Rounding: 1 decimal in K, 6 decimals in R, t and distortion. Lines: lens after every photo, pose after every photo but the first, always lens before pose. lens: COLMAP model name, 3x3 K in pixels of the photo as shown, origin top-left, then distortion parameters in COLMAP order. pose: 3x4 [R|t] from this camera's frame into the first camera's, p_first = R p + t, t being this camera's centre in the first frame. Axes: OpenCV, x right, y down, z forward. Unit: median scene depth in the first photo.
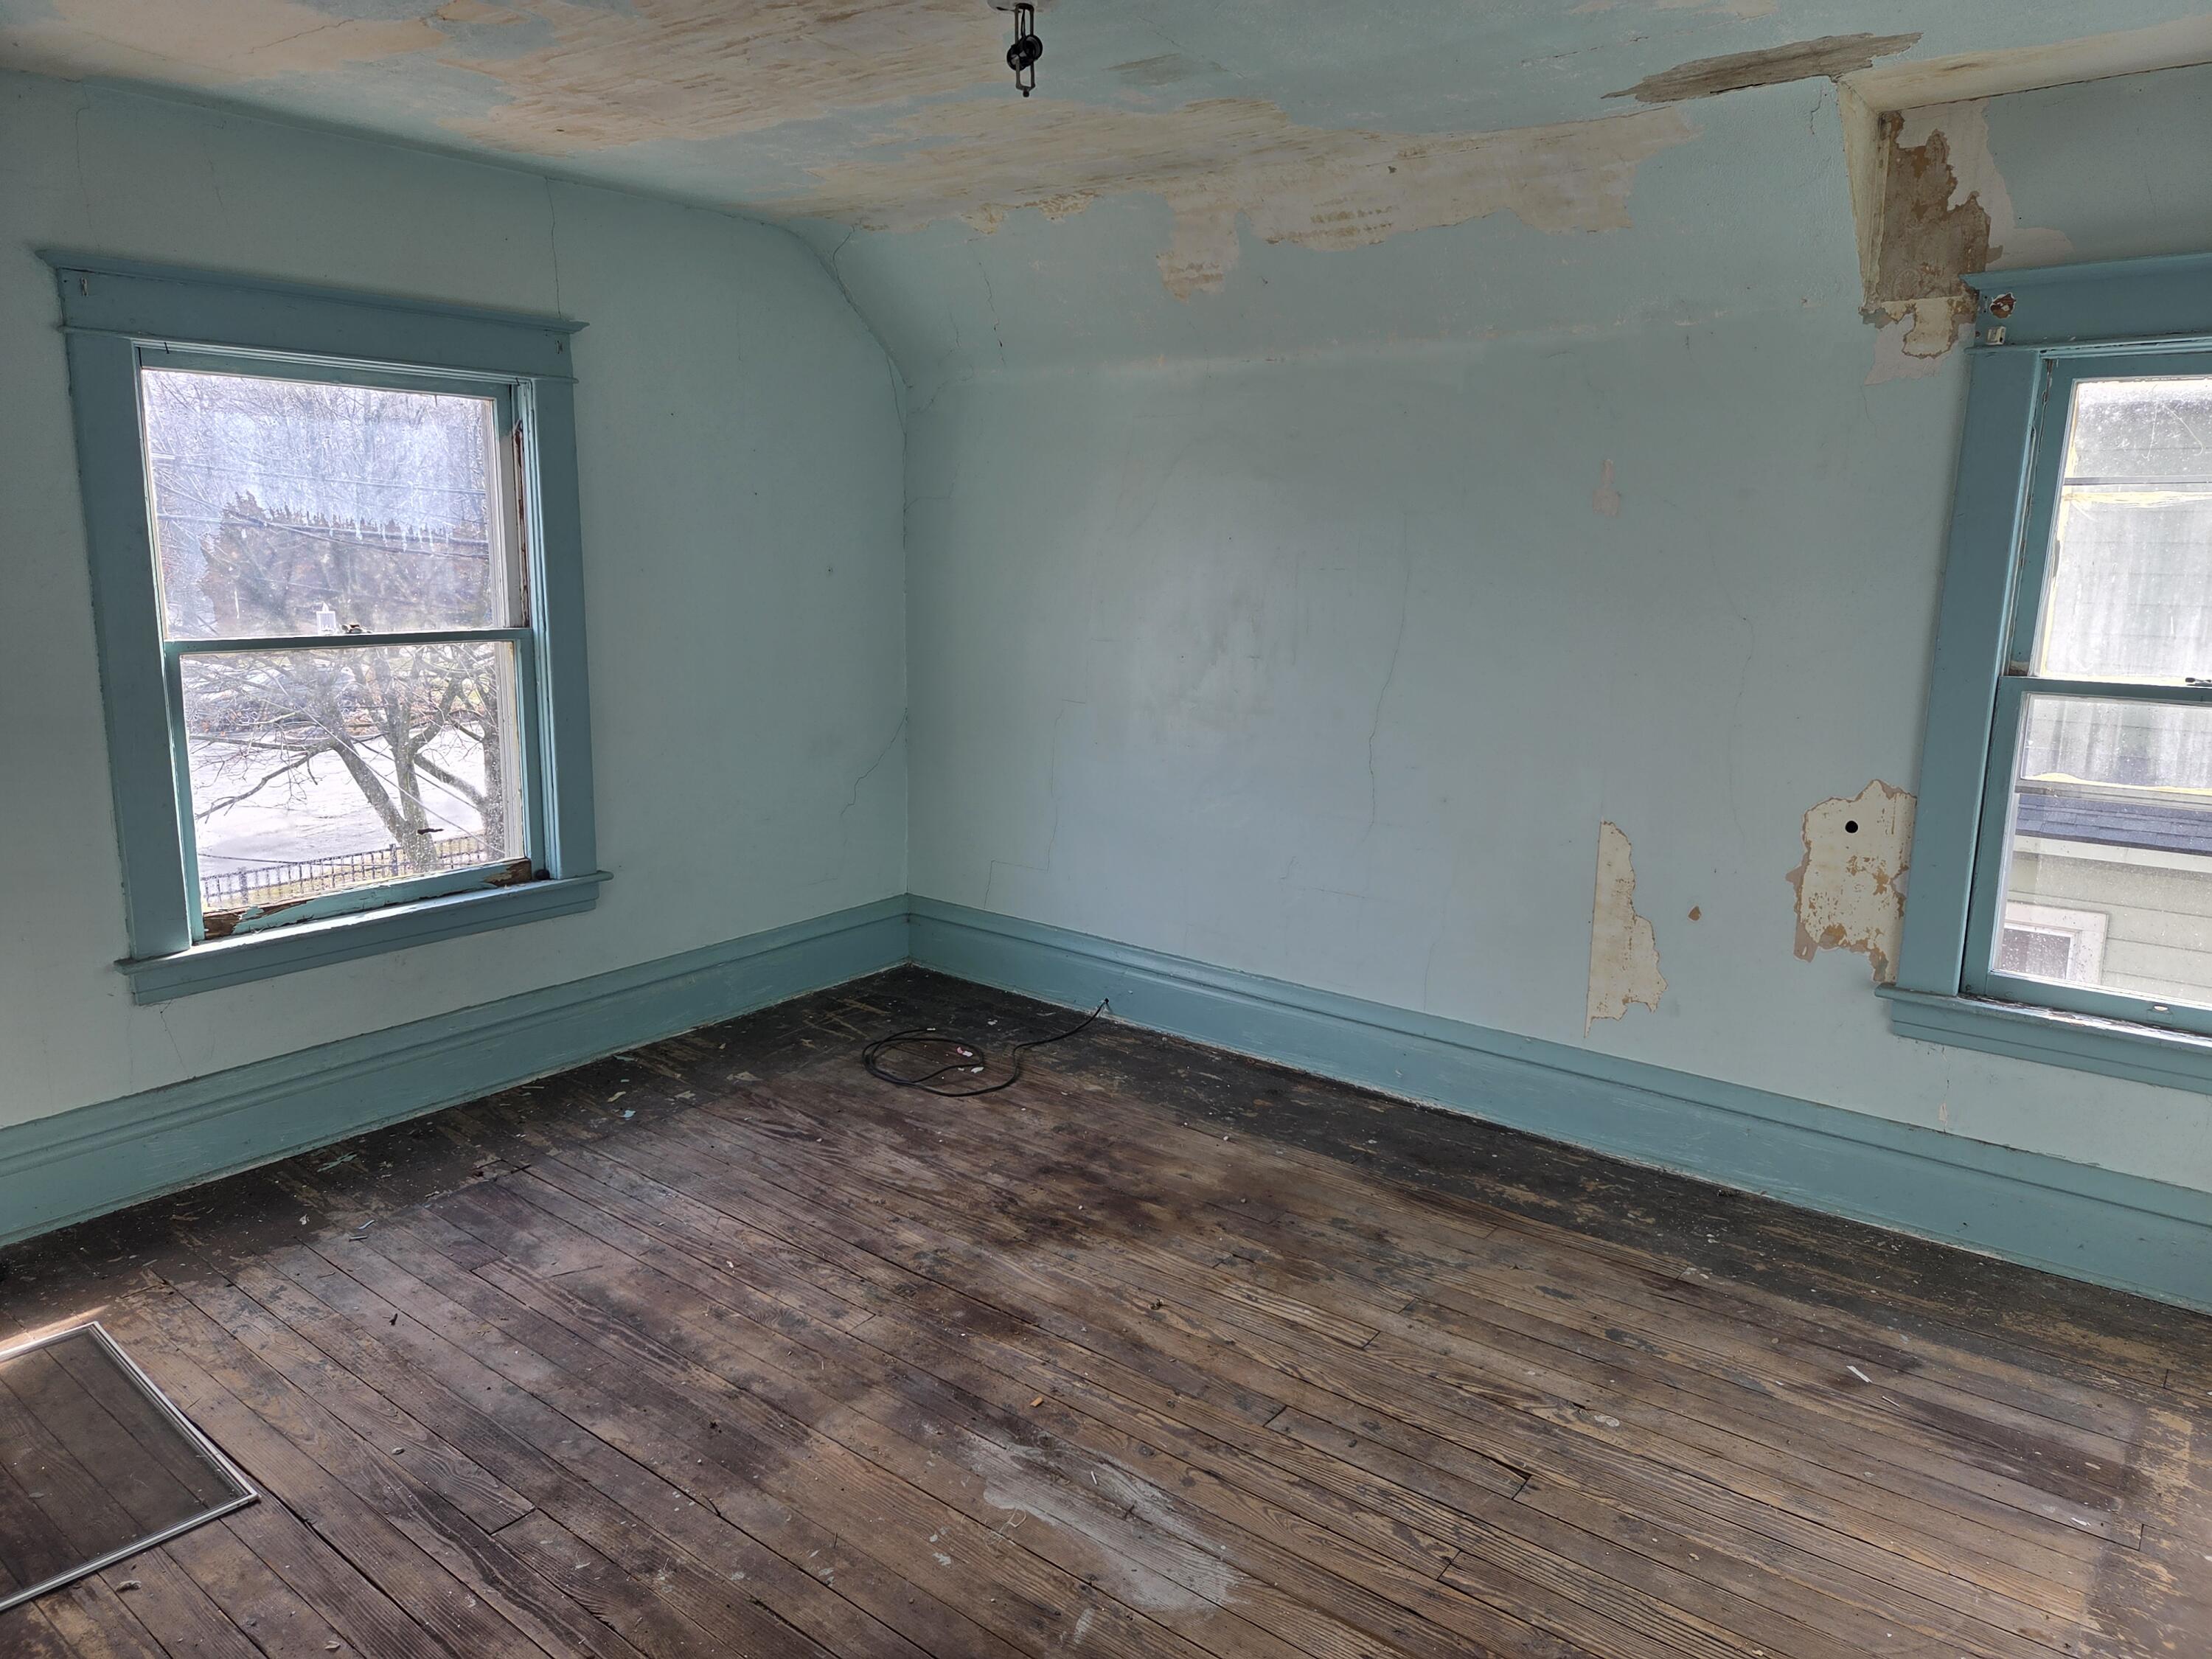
lens RADIAL K [[1494.9, 0, 1100.7], [0, 1494.9, 808.0], [0, 0, 1]] dist [0.074368, -0.053559]
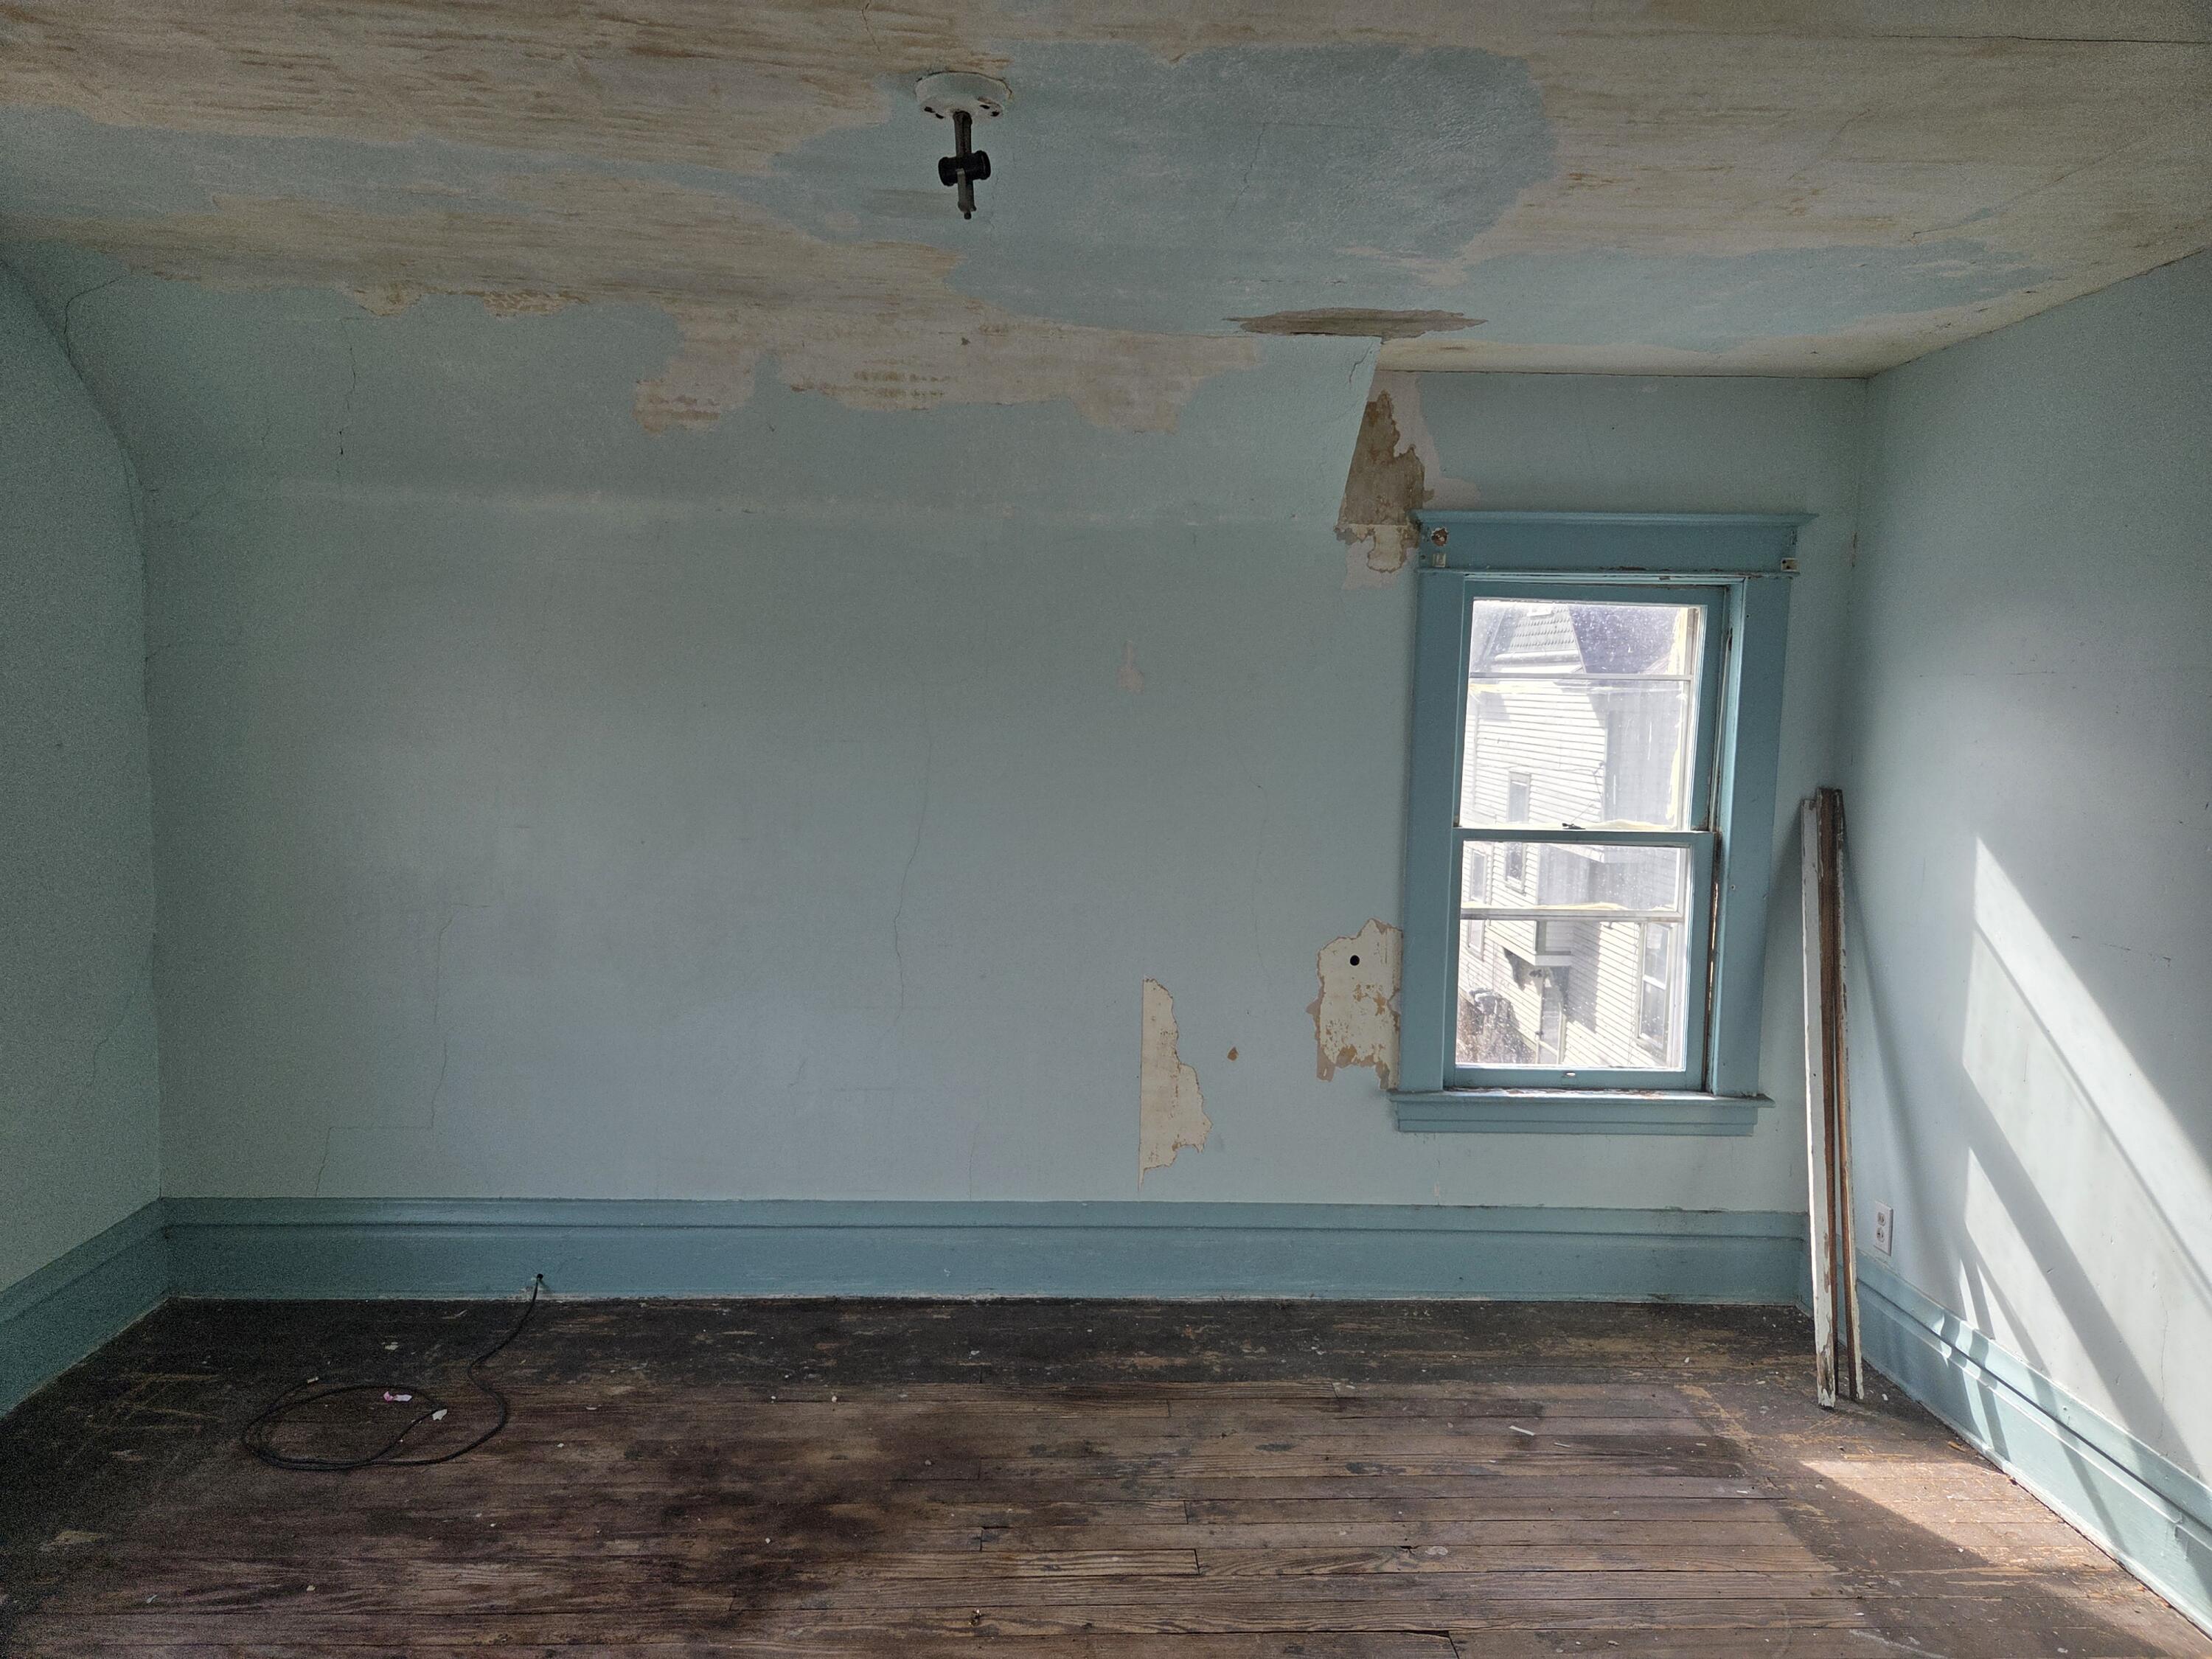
lens RADIAL K [[1494.9, 0, 1117.5], [0, 1494.9, 835.4], [0, 0, 1]] dist [0.074368, -0.053559]
pose [[0.749278, -0.055751, 0.659905, -0.396932], [0.104369, 0.993939, -0.034532, -0.062031], [-0.653980, 0.094747, 0.750555, 0.240465]]
